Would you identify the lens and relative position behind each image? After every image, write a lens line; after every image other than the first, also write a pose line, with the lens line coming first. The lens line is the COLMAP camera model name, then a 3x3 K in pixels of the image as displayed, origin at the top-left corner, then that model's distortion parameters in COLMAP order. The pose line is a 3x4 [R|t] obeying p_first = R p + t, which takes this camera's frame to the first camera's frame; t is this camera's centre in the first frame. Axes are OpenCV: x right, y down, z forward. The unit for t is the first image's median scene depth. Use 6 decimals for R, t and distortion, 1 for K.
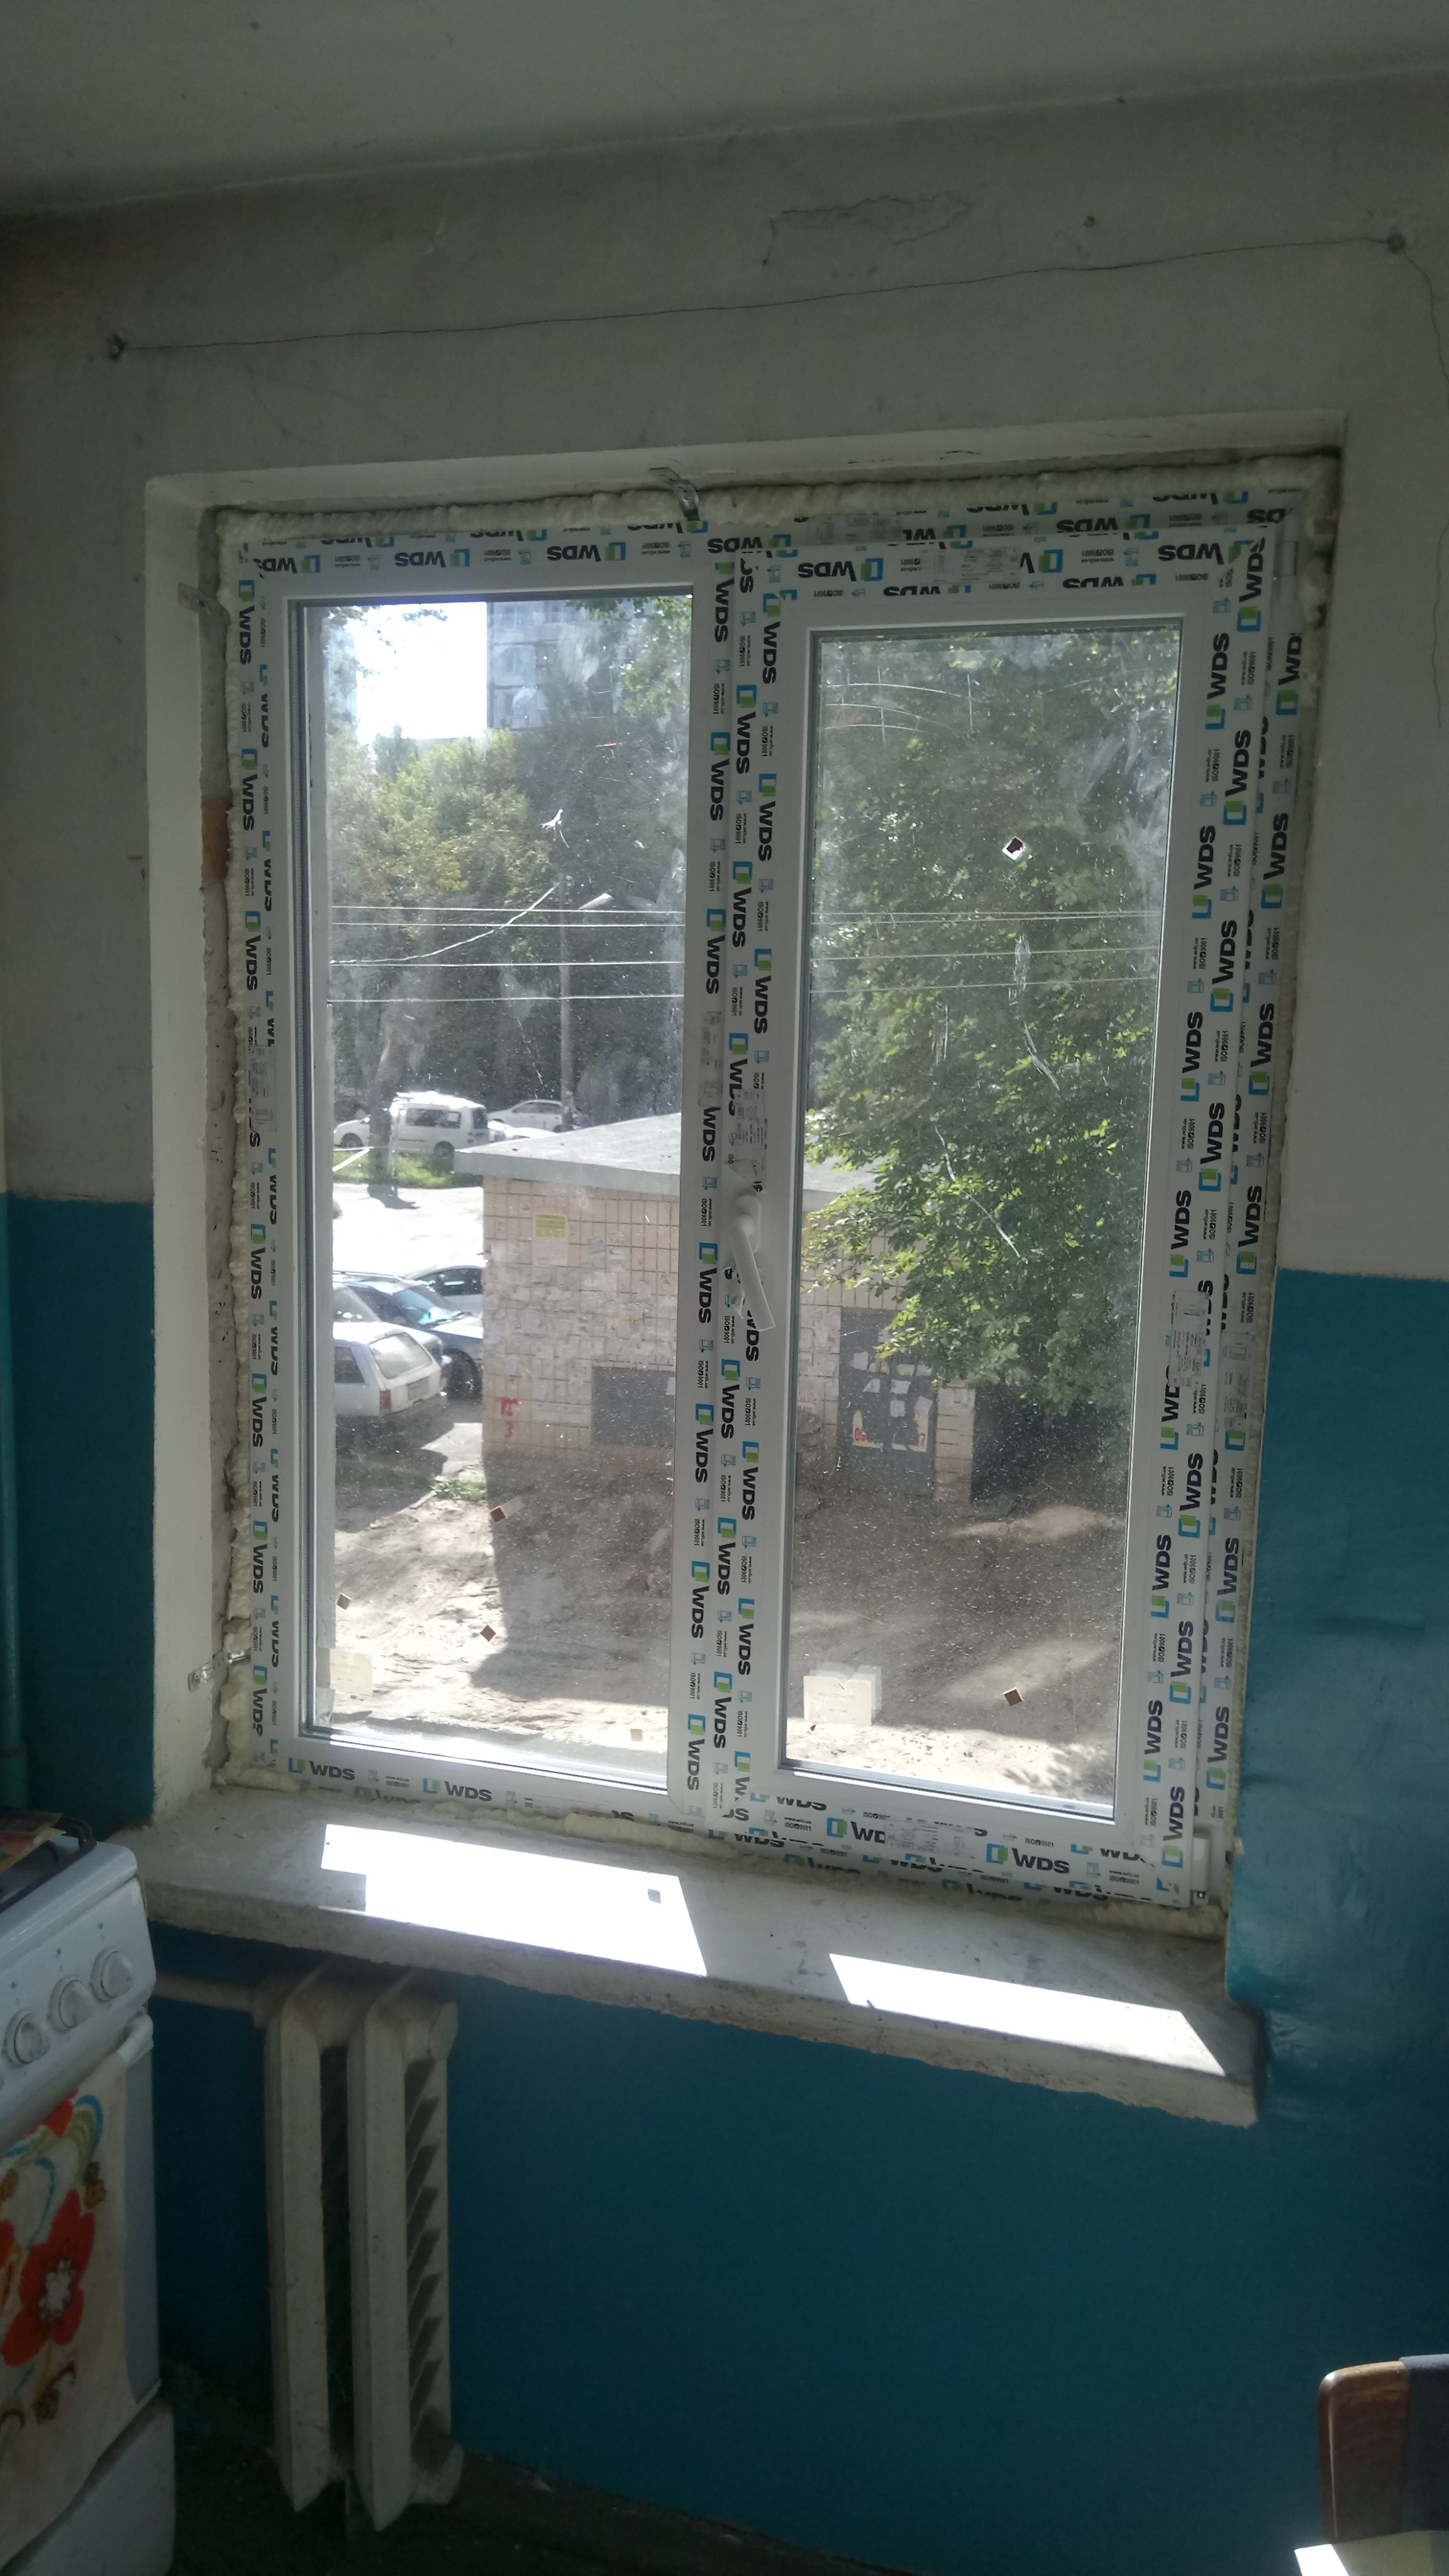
lens RADIAL K [[1971.5, 0, 705.0], [0, 1971.5, 1294.9], [0, 0, 1]] dist [0.128163, -0.239469]
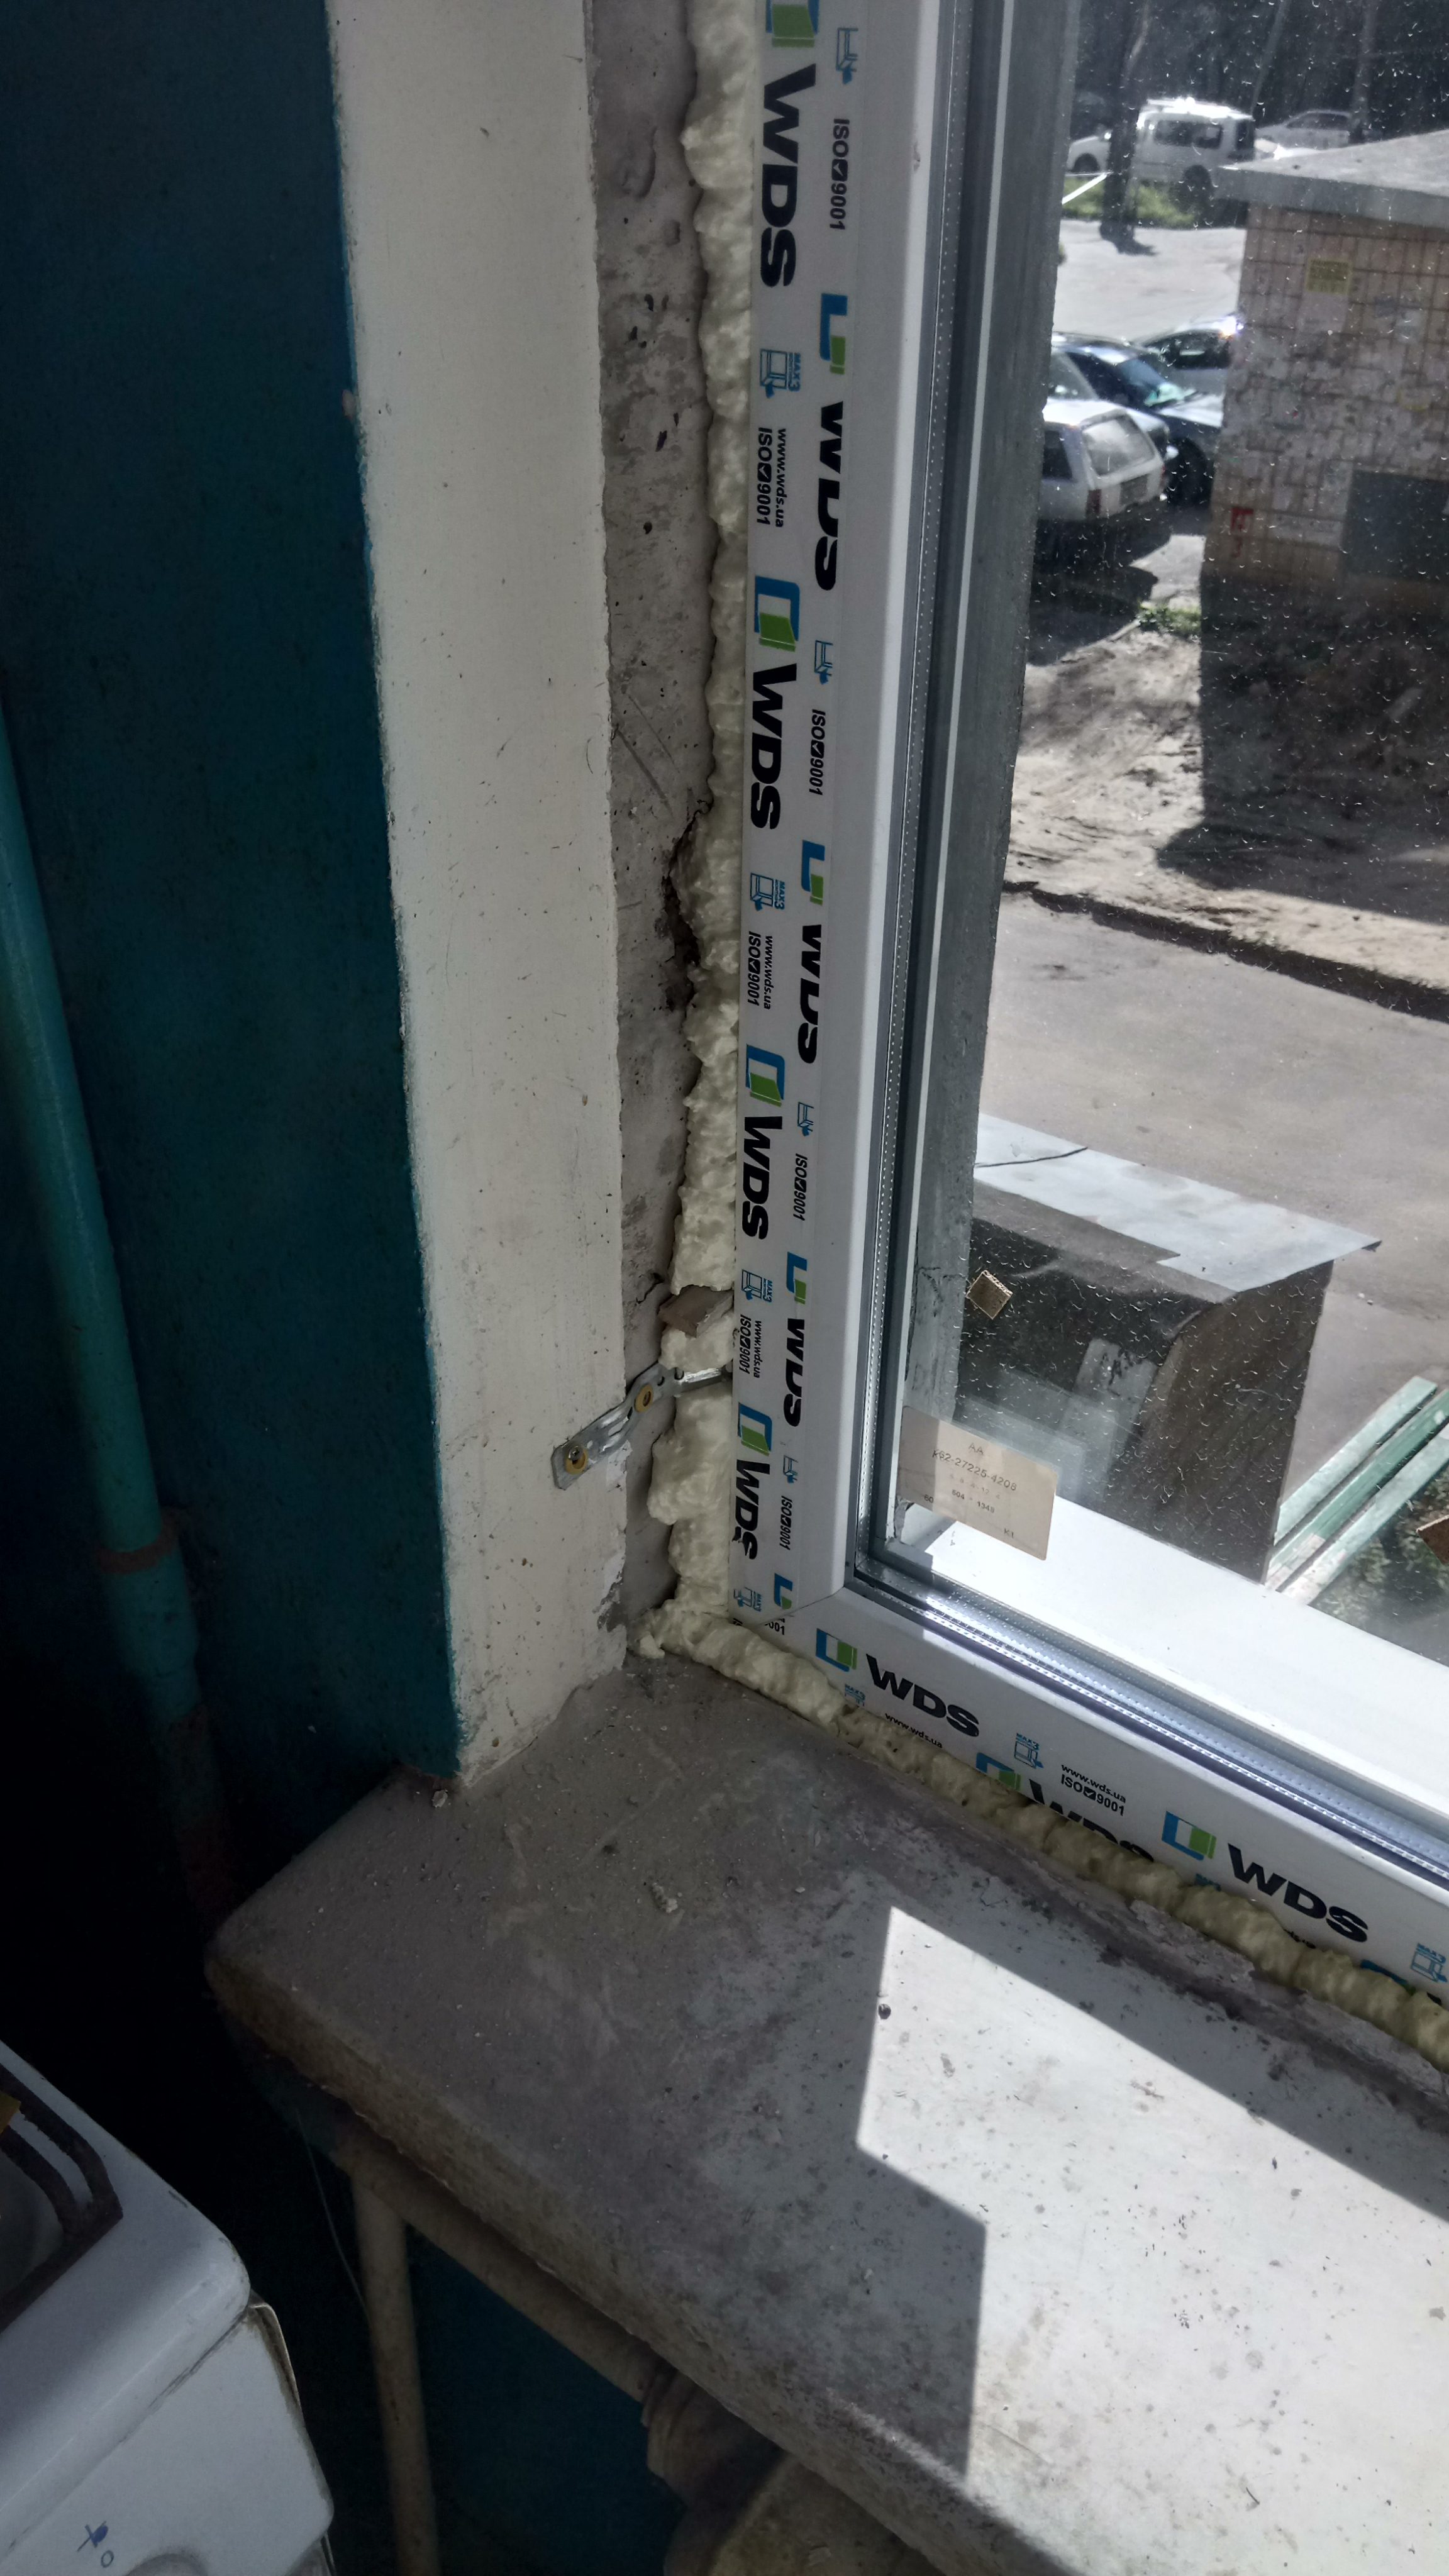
lens RADIAL K [[1971.5, 0, 705.0], [0, 1971.5, 1294.9], [0, 0, 1]] dist [0.128163, -0.239469]
pose [[0.942659, 0.168879, -0.287879, -0.023975], [-0.032241, 0.904579, 0.425085, 0.001915], [0.332198, -0.391428, 0.858154, 0.127223]]
